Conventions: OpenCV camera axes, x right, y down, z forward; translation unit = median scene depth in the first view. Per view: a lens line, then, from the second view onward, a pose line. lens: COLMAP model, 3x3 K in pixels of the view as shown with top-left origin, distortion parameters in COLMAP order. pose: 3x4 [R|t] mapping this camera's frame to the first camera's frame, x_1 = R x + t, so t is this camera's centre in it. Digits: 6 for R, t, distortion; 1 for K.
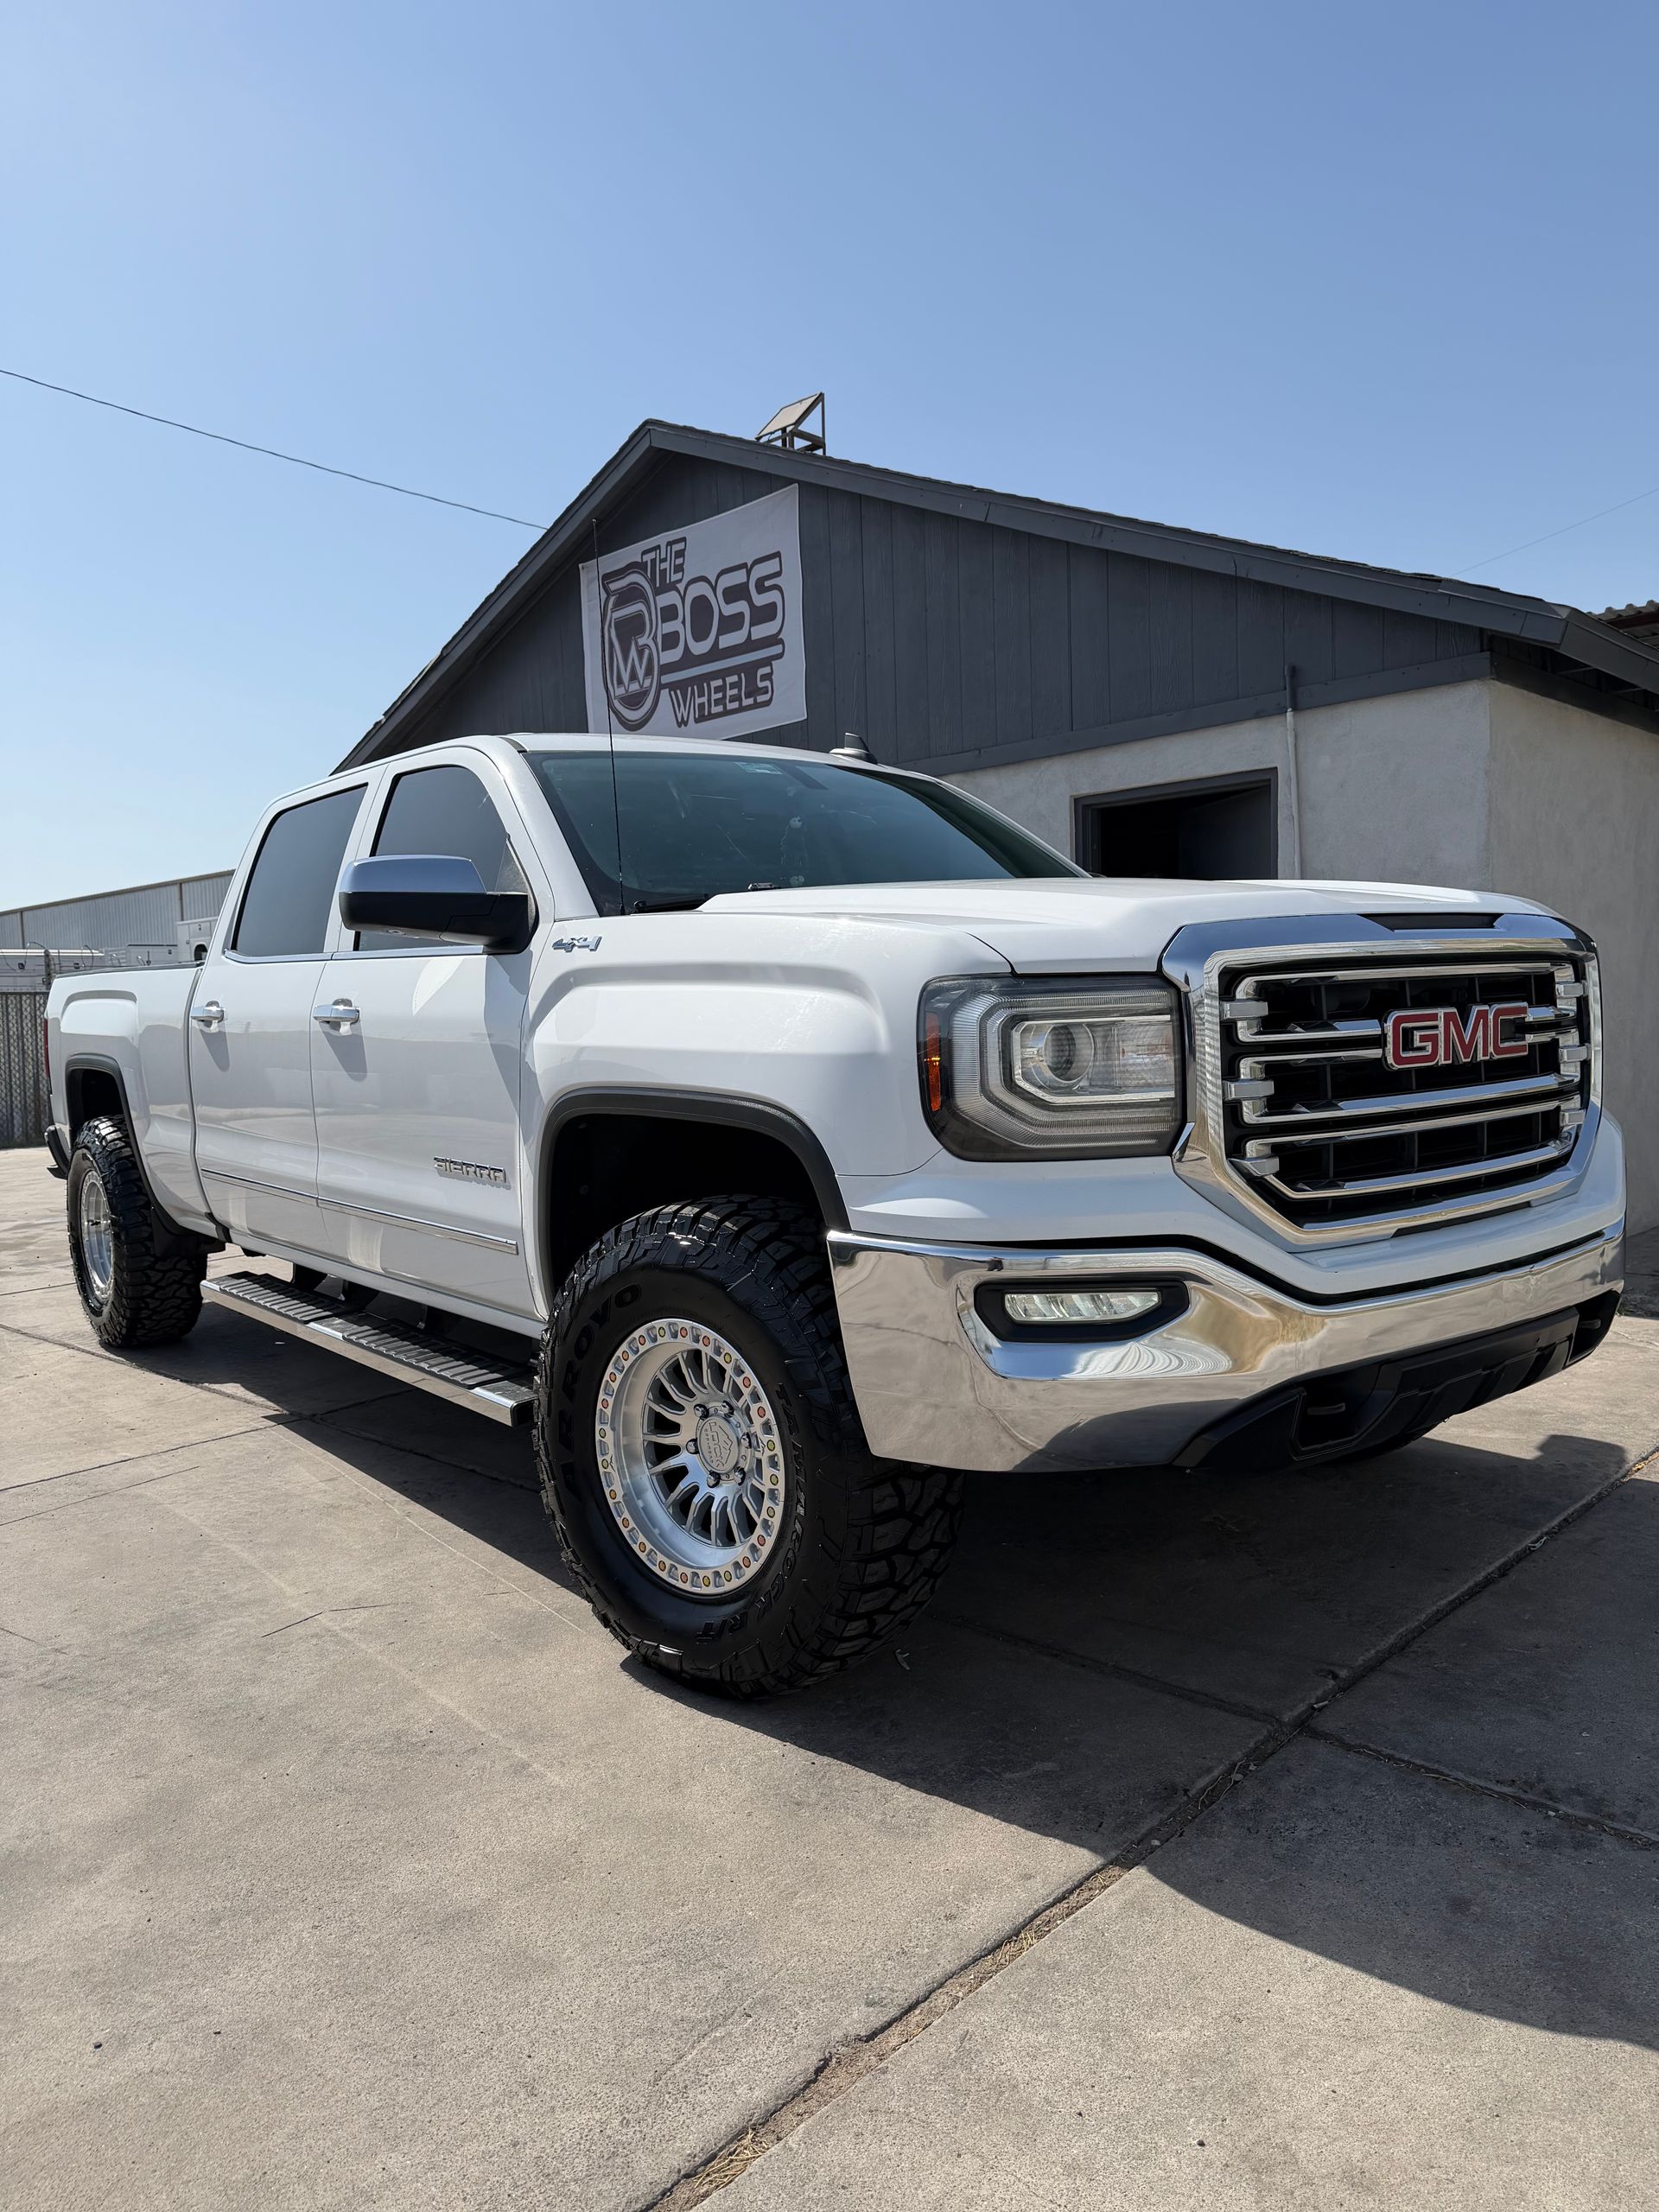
lens RADIAL K [[1595.5, 0, 892.6], [0, 1595.5, 1108.7], [0, 0, 1]] dist [0.107945, -0.212047]
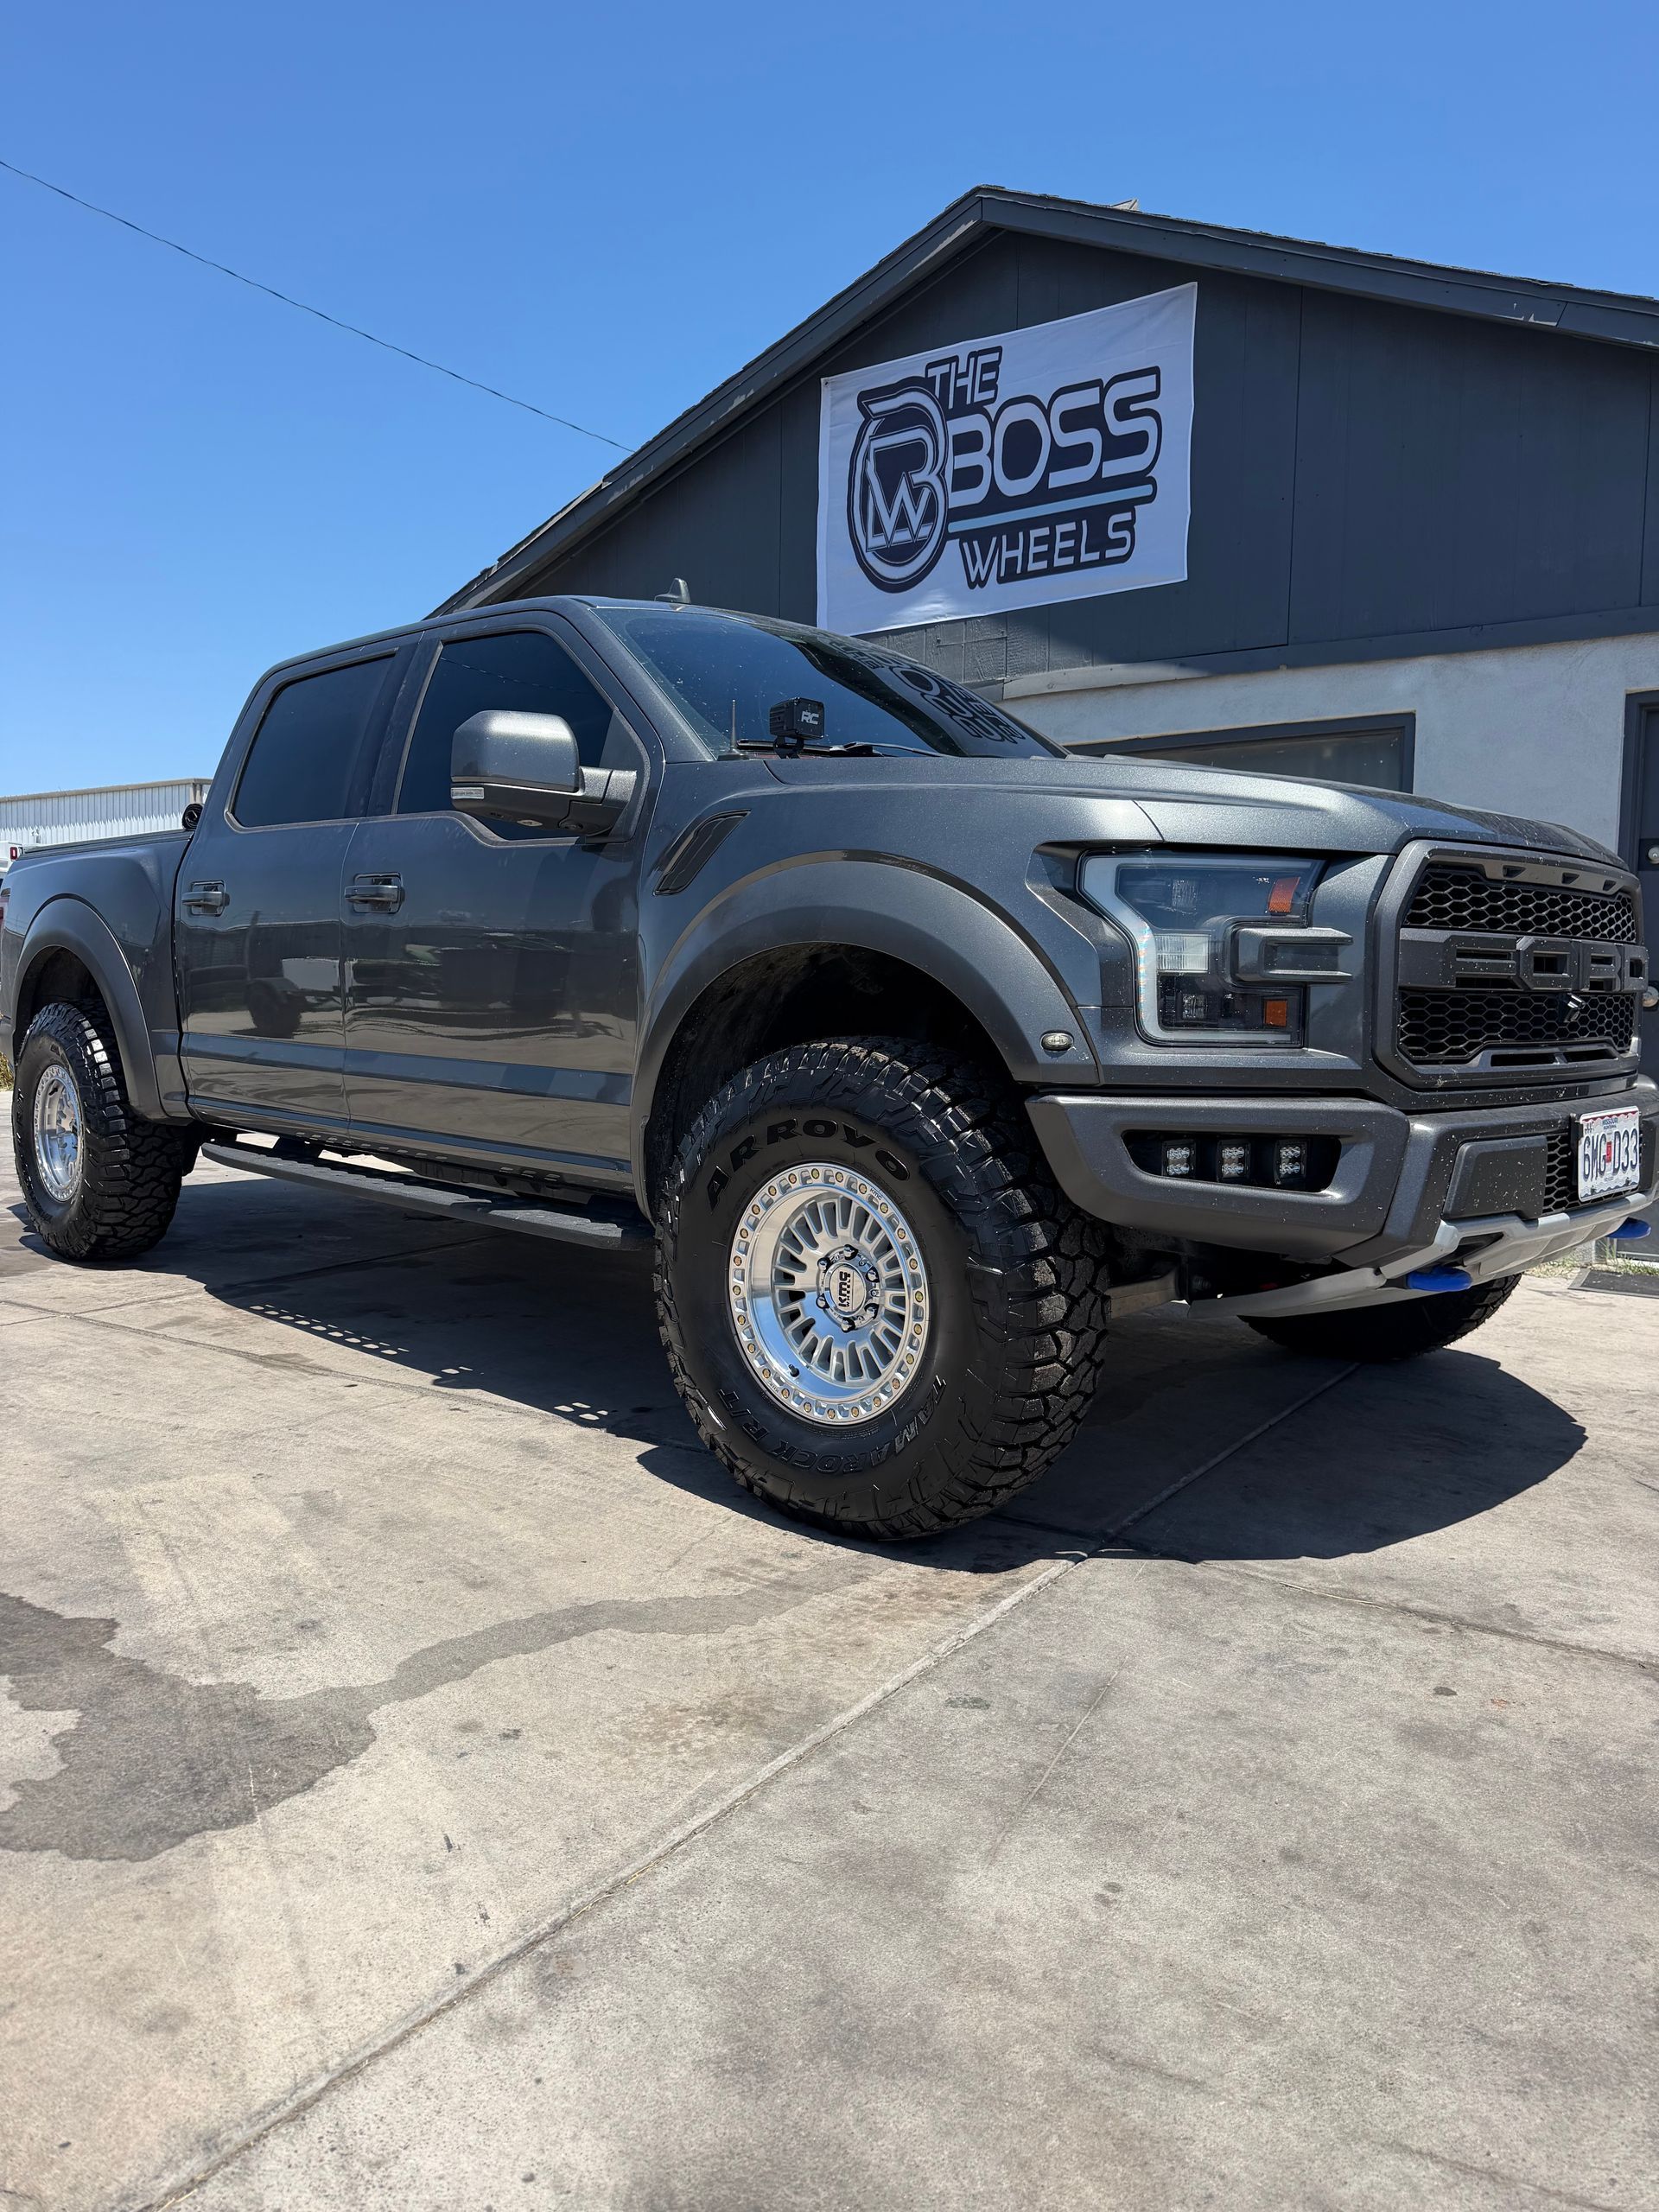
lens RADIAL K [[1513.0, 0, 833.1], [0, 1513.0, 1177.5], [0, 0, 1]] dist [0.032684, -0.083125]
pose [[0.985295, 0.028204, 0.168515, -0.327355], [-0.036318, 0.998315, 0.045258, 0.023901], [-0.166955, -0.050713, 0.984659, 0.259605]]
